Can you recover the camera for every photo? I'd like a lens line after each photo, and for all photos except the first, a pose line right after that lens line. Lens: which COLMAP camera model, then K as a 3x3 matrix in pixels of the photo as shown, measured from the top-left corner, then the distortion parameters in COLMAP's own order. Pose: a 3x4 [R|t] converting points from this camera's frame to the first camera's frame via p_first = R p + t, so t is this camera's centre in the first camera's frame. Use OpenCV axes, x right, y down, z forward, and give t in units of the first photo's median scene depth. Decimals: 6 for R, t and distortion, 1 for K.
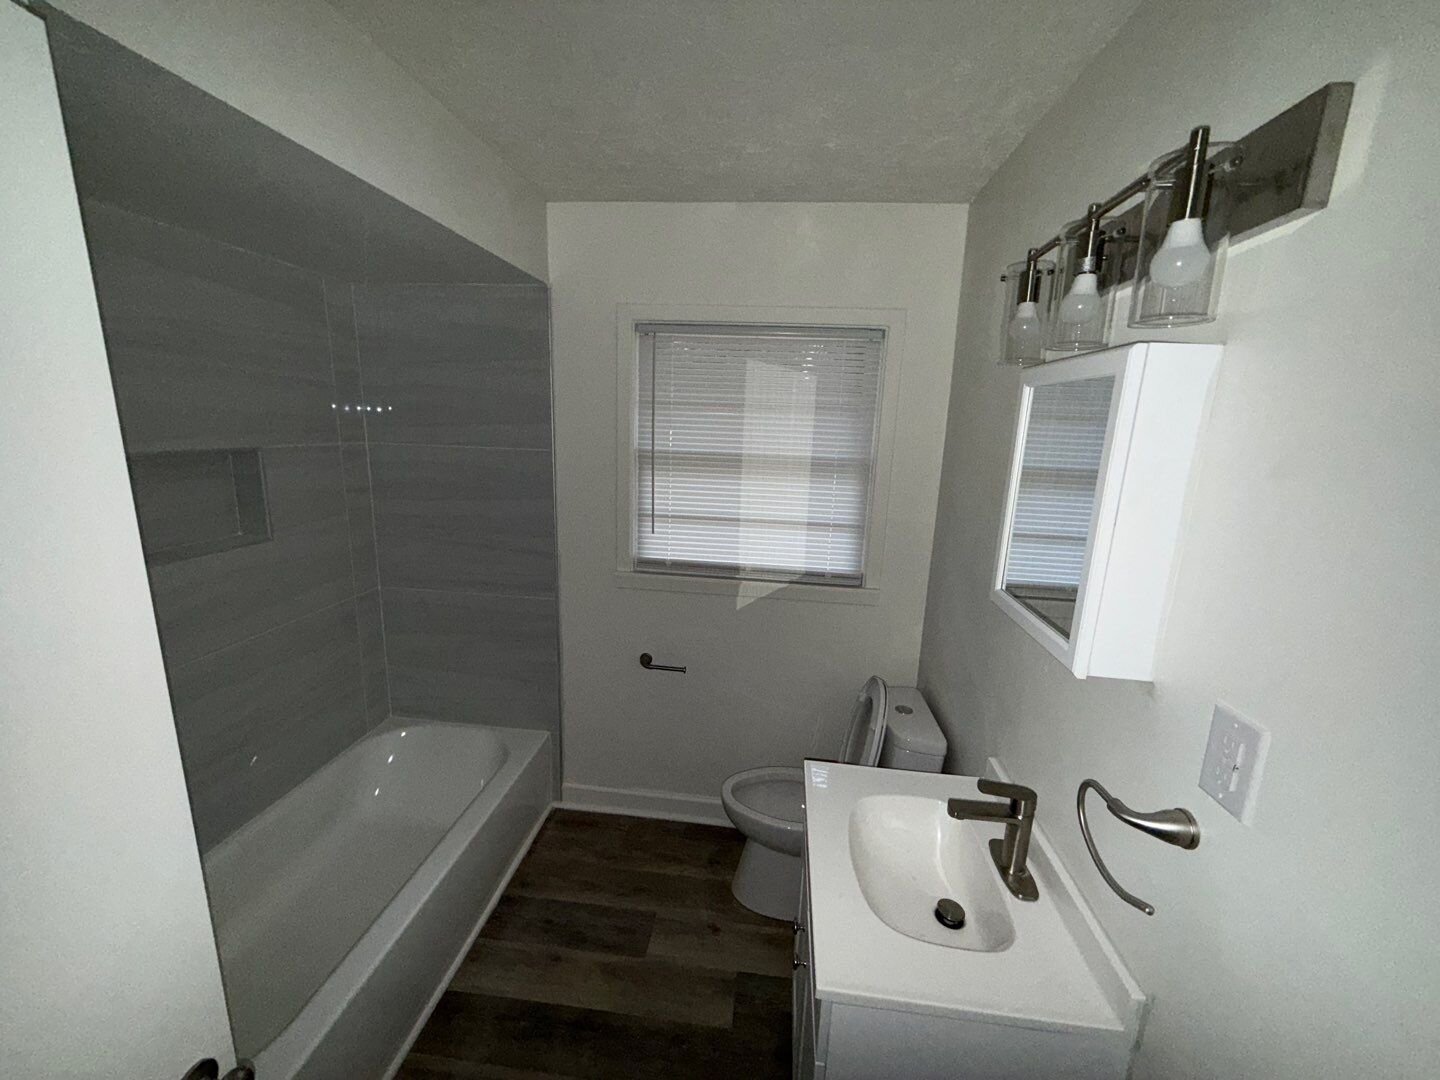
lens RADIAL K [[573.9, 0, 719.9], [0, 573.9, 541.5], [0, 0, 1]] dist [-0.003348, 0.000856]
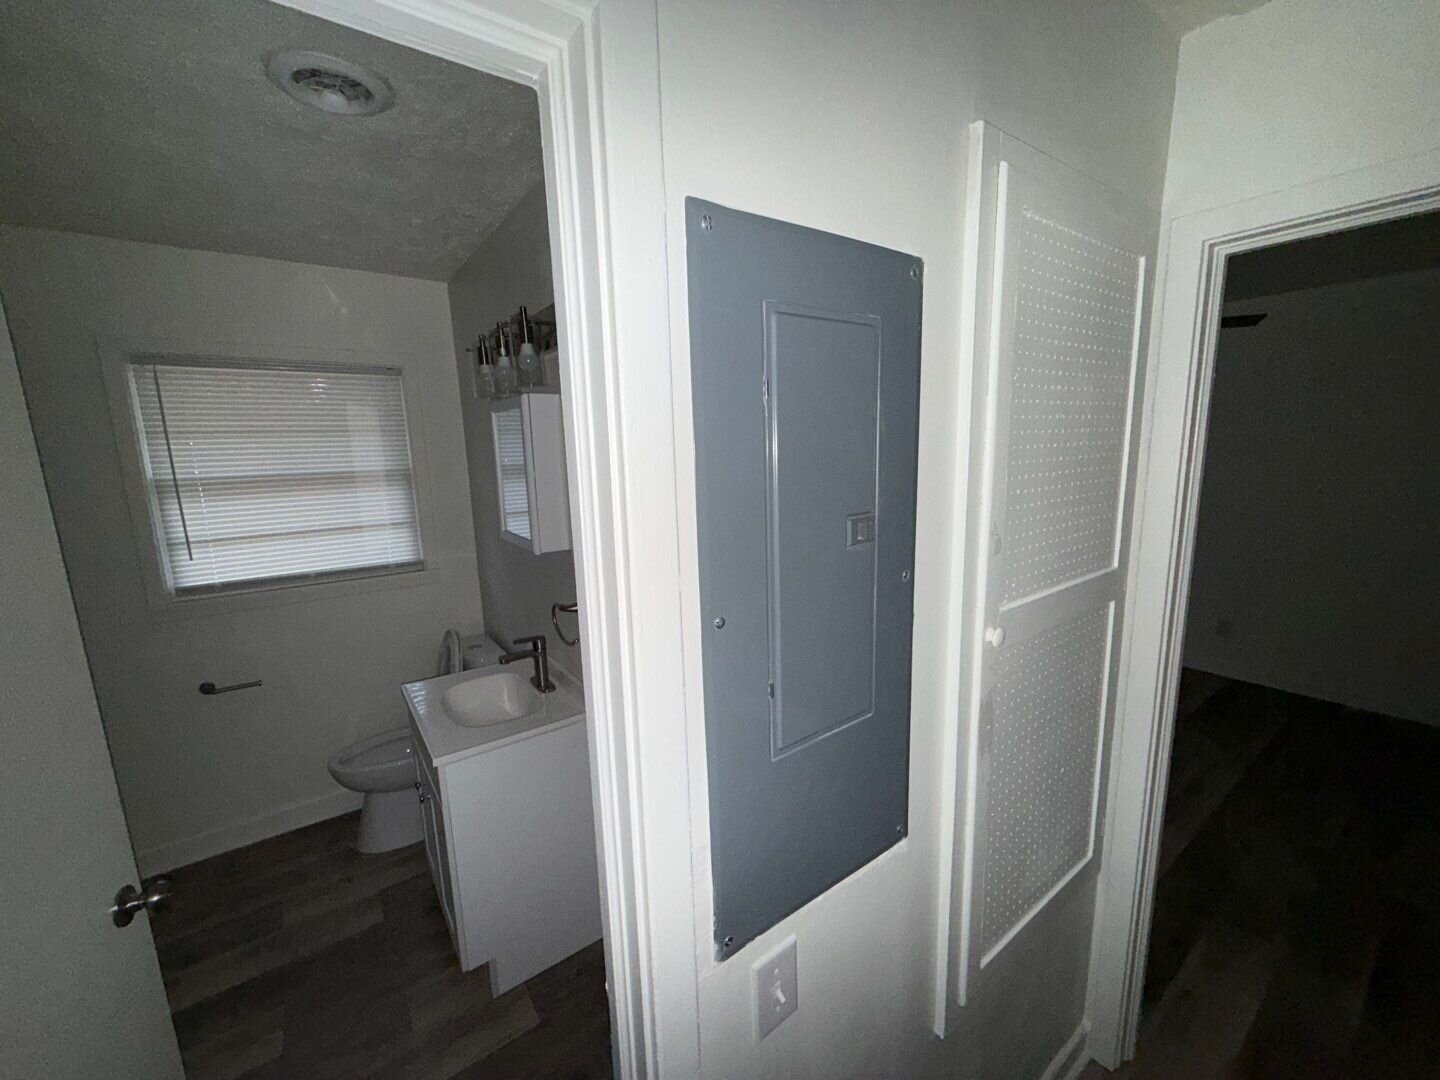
lens RADIAL K [[573.9, 0, 725.8], [0, 573.9, 540.7], [0, 0, 1]] dist [-0.003348, 0.000856]
pose [[0.733959, -0.170696, 0.657394, -0.087348], [0.190295, 0.980819, 0.042216, 0.093385], [-0.651991, 0.094114, 0.752363, -0.397557]]
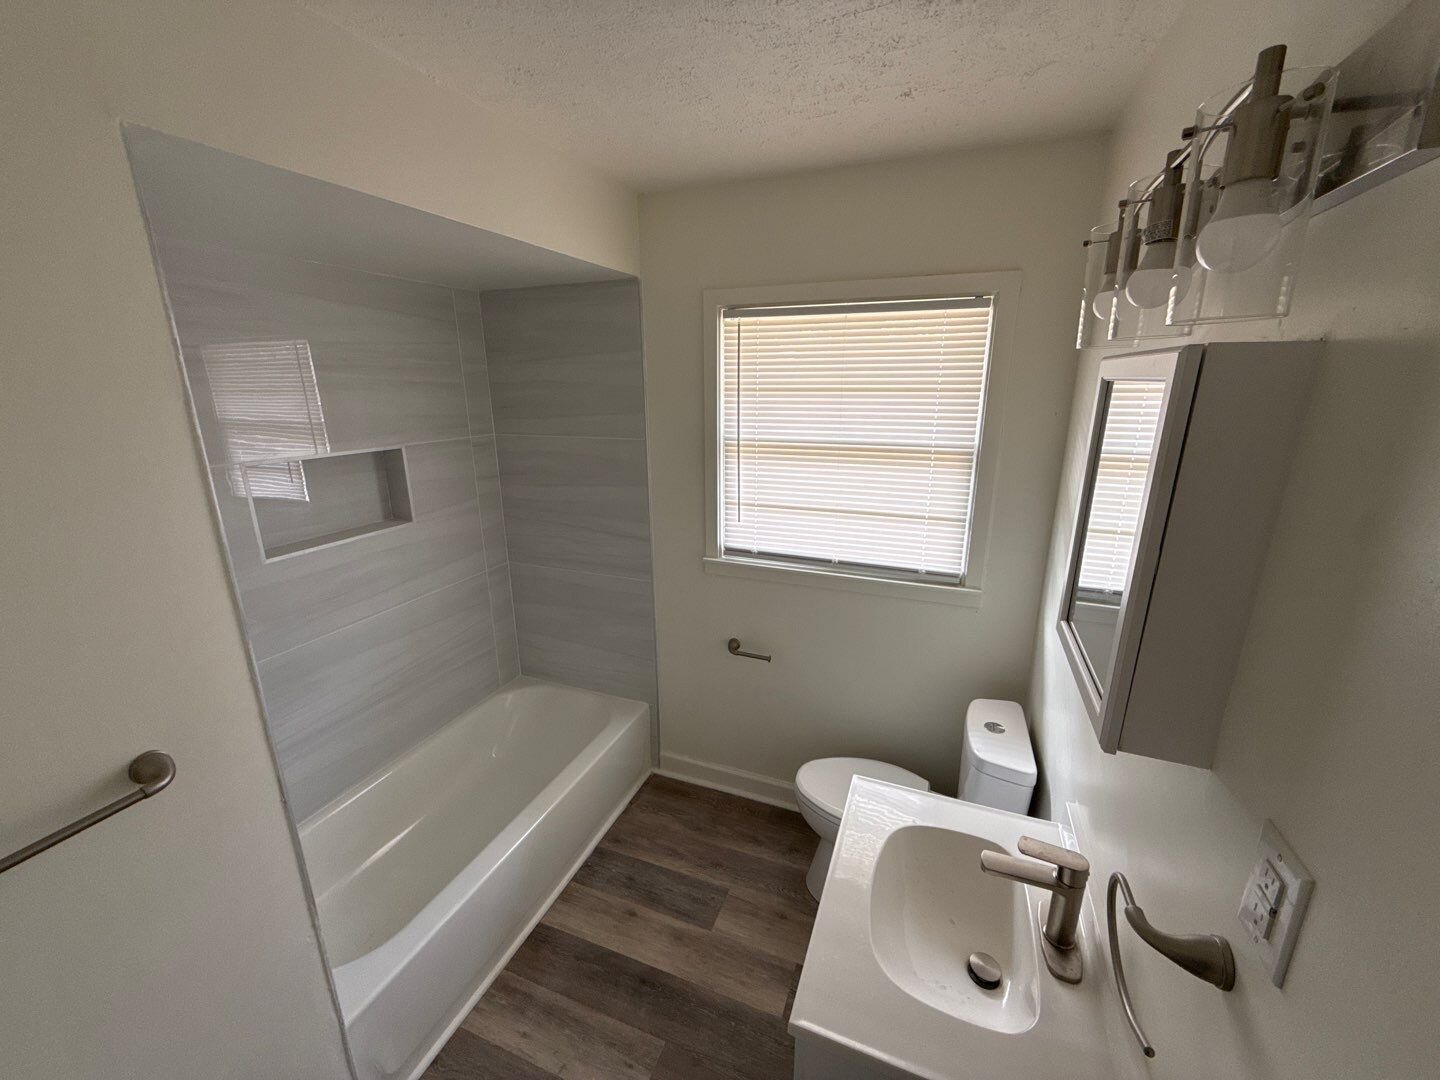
lens RADIAL K [[573.9, 0, 716.5], [0, 573.9, 543.4], [0, 0, 1]] dist [-0.003348, 0.000856]
pose [[0.962635, 0.032455, -0.268849, 0.120204], [-0.015067, 0.997673, 0.066489, -0.044595], [0.270382, -0.059954, 0.960885, 0.031765]]
